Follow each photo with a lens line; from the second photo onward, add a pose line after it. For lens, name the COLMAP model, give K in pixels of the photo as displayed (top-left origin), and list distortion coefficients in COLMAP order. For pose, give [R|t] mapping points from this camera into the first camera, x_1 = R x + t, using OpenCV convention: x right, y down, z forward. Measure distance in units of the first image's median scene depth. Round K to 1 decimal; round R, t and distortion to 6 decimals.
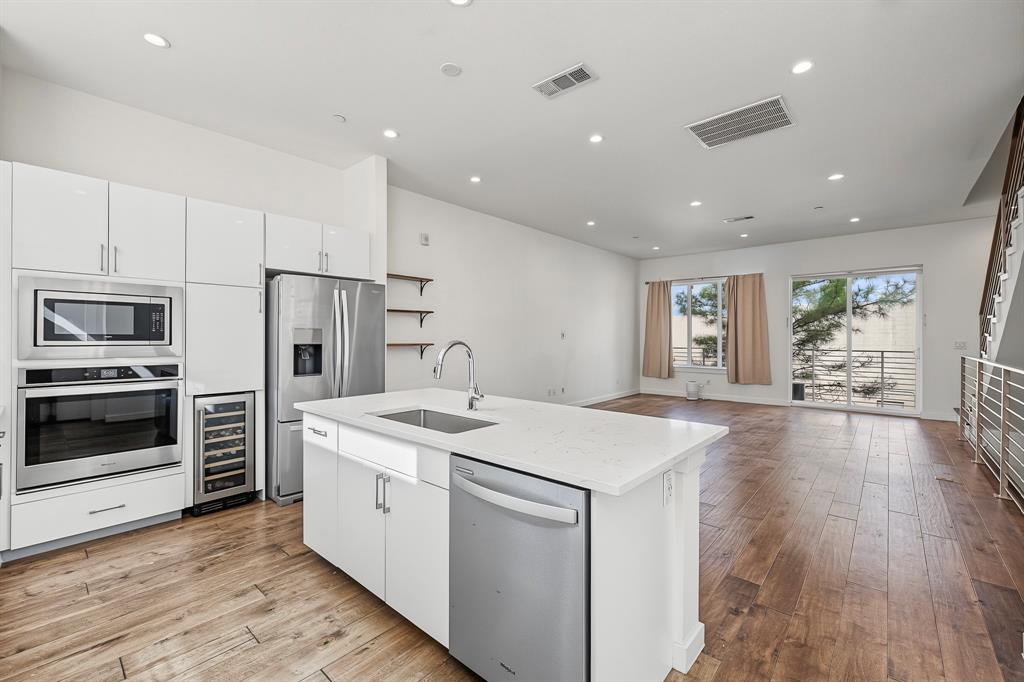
lens RADIAL K [[426.8, 0, 512.7], [0, 426.8, 337.3], [0, 0, 1]] dist [0.000066, 0.000073]
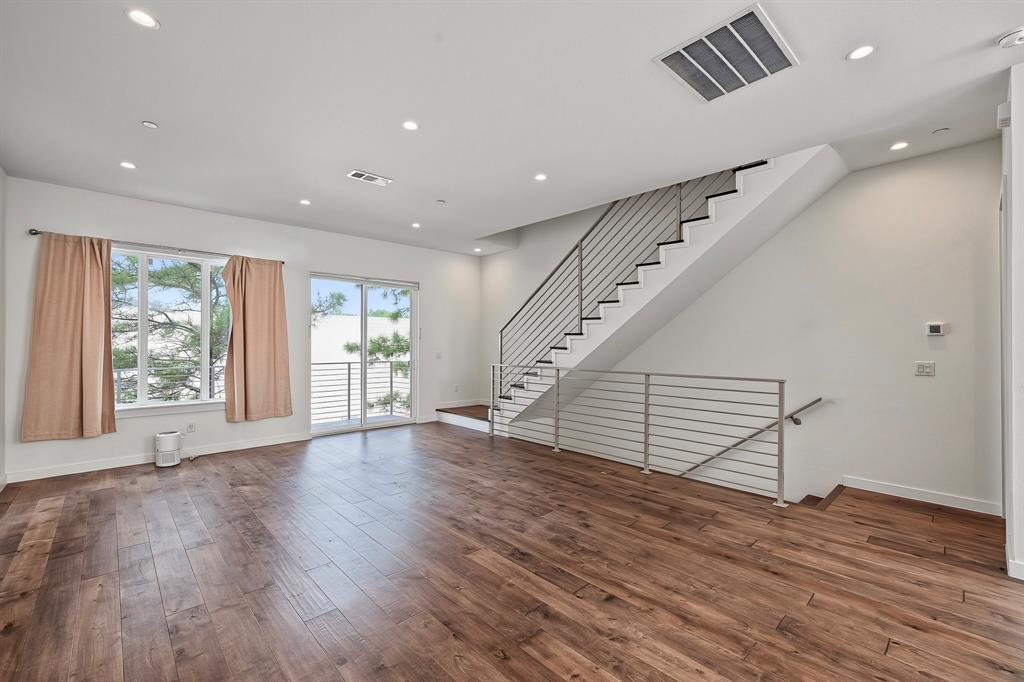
lens RADIAL K [[432.3, 0, 512.0], [0, 432.3, 341.0], [0, 0, 1]] dist [-0.000388, 0.000275]
pose [[0.114270, 0.008664, 0.993412, -0.088628], [0.002569, 0.999956, -0.009016, -0.008941], [-0.993446, 0.003582, 0.114243, 0.518636]]
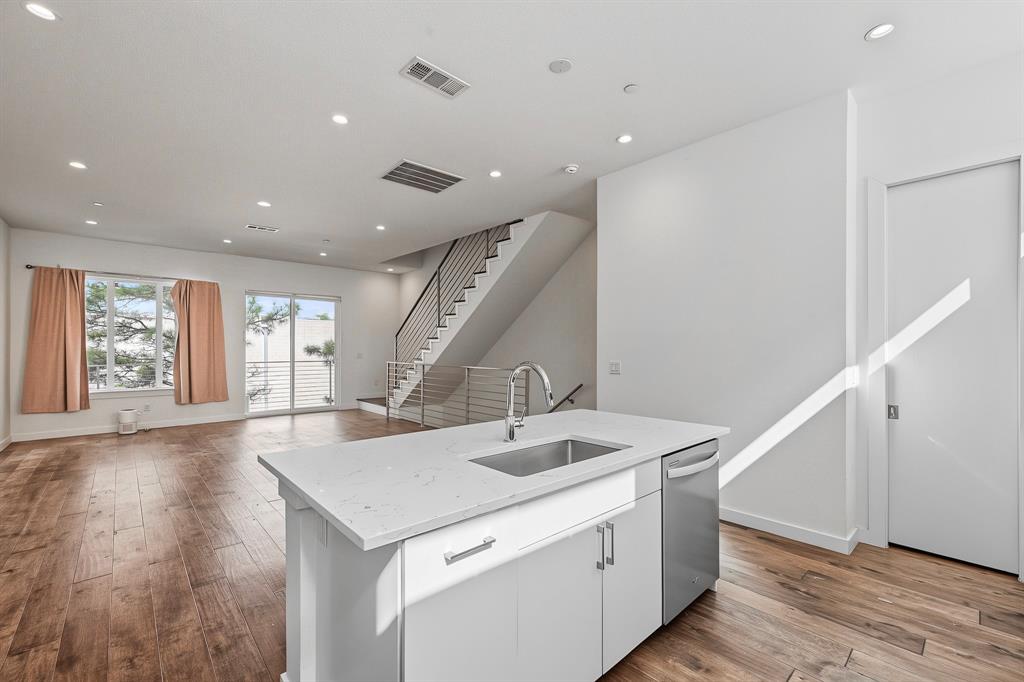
lens RADIAL K [[429.5, 0, 507.4], [0, 429.5, 346.6], [0, 0, 1]] dist [0.000635, 0.000251]
pose [[0.130051, 0.003635, 0.991501, -0.261362], [0.001946, 0.999990, -0.003922, -0.004590], [-0.991505, 0.002440, 0.130042, 0.242921]]
